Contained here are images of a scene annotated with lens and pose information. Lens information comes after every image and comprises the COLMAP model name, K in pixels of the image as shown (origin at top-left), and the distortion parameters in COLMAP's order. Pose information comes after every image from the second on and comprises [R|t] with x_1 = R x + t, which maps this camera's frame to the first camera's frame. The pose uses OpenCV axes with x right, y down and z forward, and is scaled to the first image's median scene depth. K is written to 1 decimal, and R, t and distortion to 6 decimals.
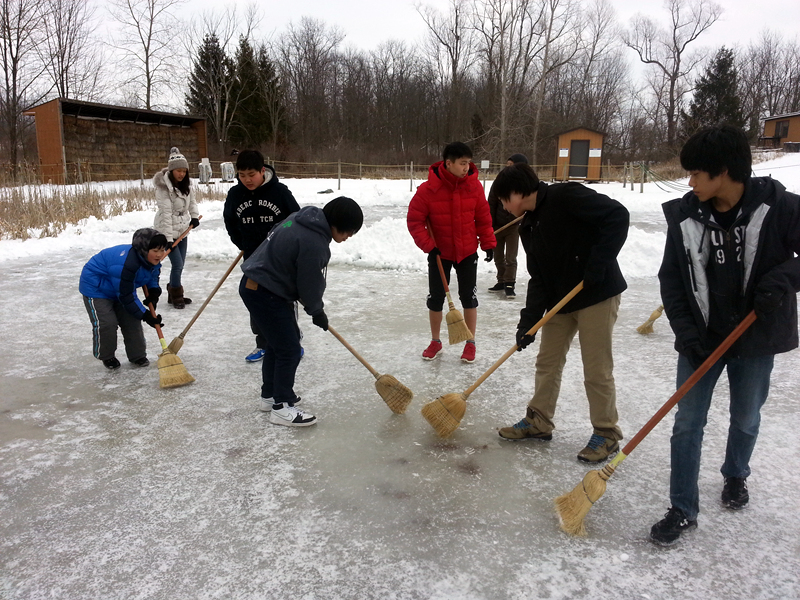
lens RADIAL K [[641.7, 0, 393.5], [0, 641.7, 299.0], [0, 0, 1]] dist [0.091028, -0.166132]
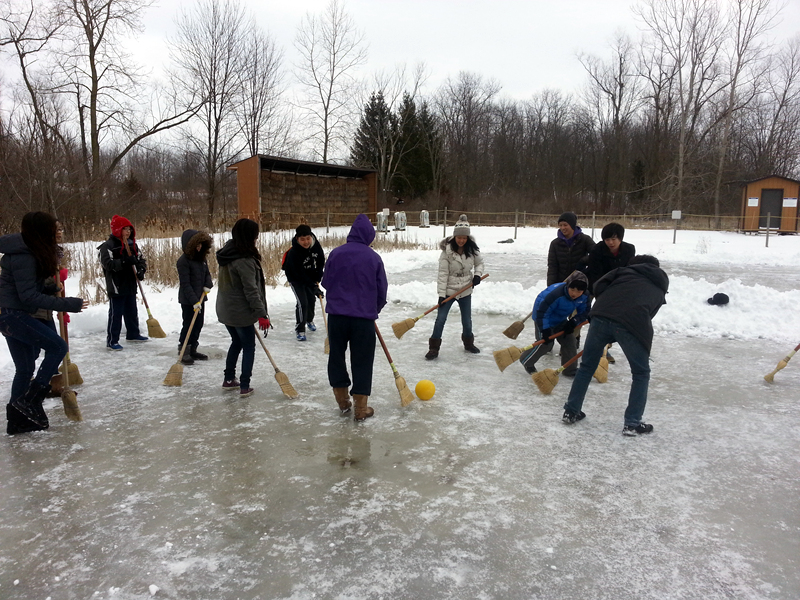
lens RADIAL K [[641.7, 0, 393.5], [0, 641.7, 299.0], [0, 0, 1]] dist [0.091028, -0.166132]
pose [[0.977395, 0.031472, -0.209066, -0.036517], [-0.045886, 0.996865, -0.064454, -0.002701], [0.206382, 0.072590, 0.975775, -0.006690]]
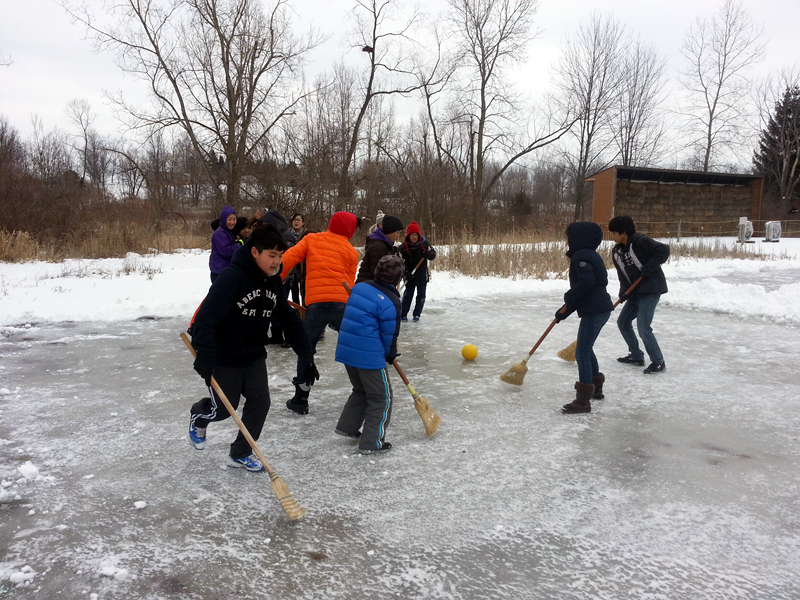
lens RADIAL K [[644.6, 0, 393.4], [0, 644.6, 293.6], [0, 0, 1]] dist [0.074611, -0.126410]
pose [[0.685045, 0.086204, -0.723383, 0.046679], [-0.154814, 0.987520, -0.028929, 0.005434], [0.711861, 0.131807, 0.689841, -0.031038]]
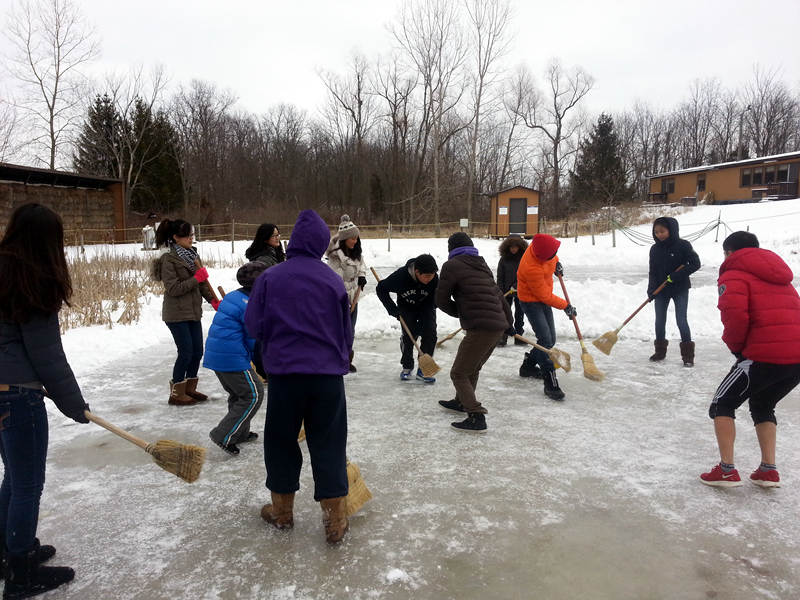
lens RADIAL K [[641.7, 0, 393.5], [0, 641.7, 299.0], [0, 0, 1]] dist [0.091028, -0.166132]
pose [[0.980609, -0.043613, 0.191057, -0.095316], [0.060488, 0.994679, -0.083399, -0.009121], [-0.186404, 0.093339, 0.978029, 0.034725]]
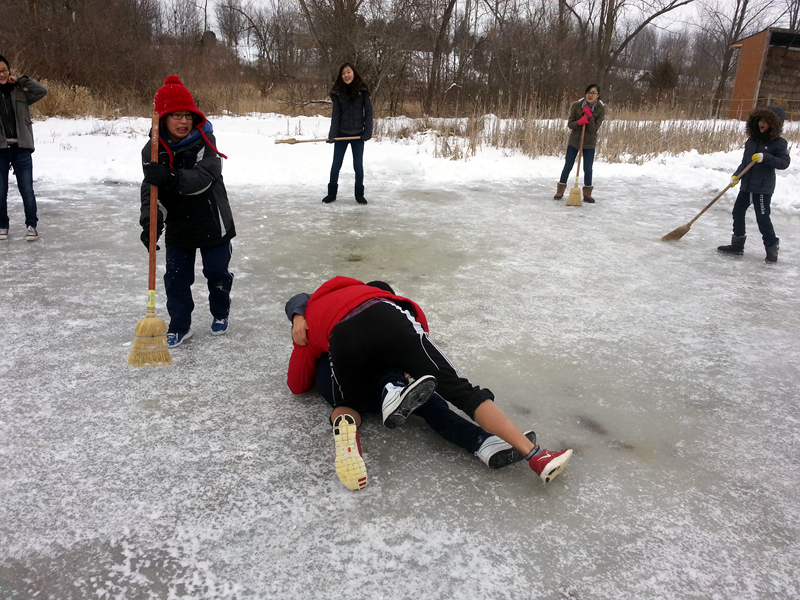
lens RADIAL K [[637.1, 0, 400.0], [0, 637.1, 300.0], [0, 0, 1]] dist [0.094442, -0.120062]
pose [[0.529441, 0.282526, -0.799920, 0.049763], [-0.207954, 0.957369, 0.200498, -0.004040], [0.822464, 0.060194, 0.565623, 0.025747]]
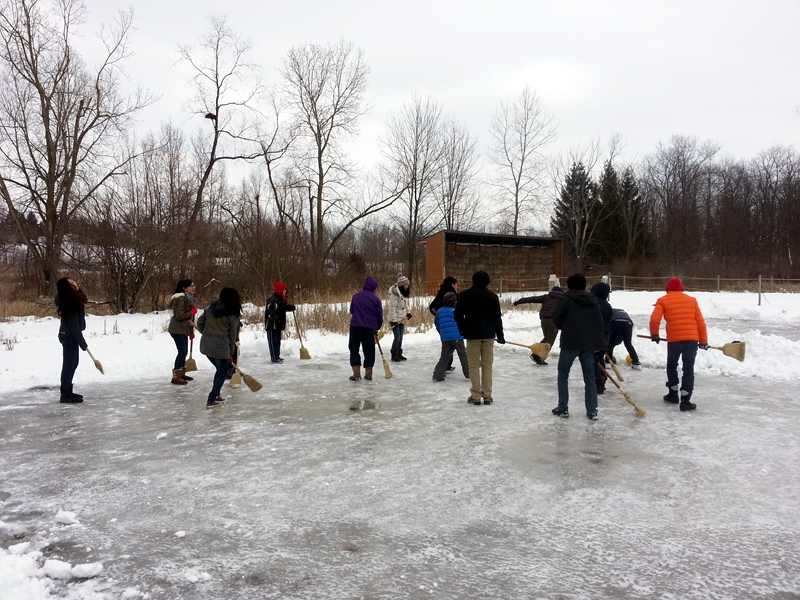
lens RADIAL K [[645.1, 0, 392.6], [0, 645.1, 284.6], [0, 0, 1]] dist [0.100868, -0.181171]
pose [[0.851592, -0.003220, -0.524195, 0.045467], [-0.098064, 0.981349, -0.165340, 0.011038], [0.514951, 0.192207, 0.835393, -0.066384]]
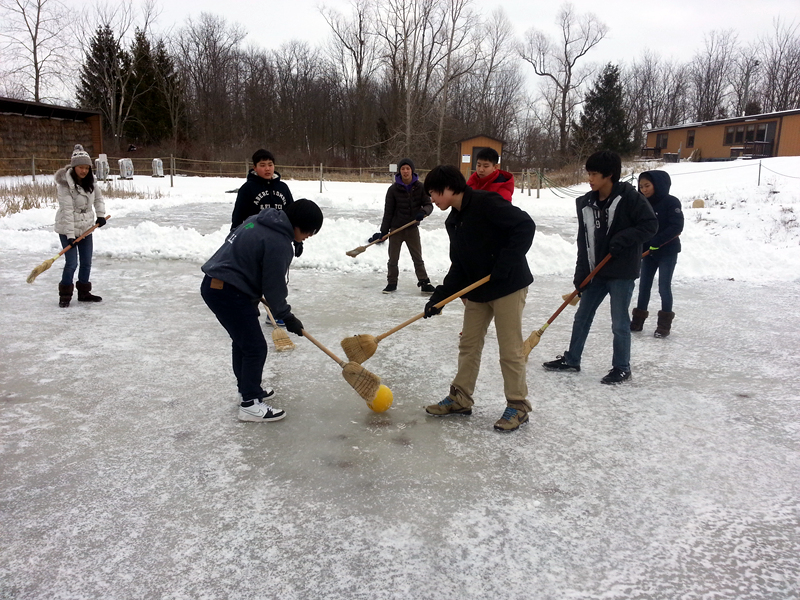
lens RADIAL K [[644.6, 0, 393.4], [0, 644.6, 293.6], [0, 0, 1]] dist [0.074611, -0.126410]
pose [[0.989272, -0.005992, 0.145962, -0.004693], [0.007677, 0.999910, -0.010982, 0.001391], [-0.145883, 0.011985, 0.989229, -0.009024]]
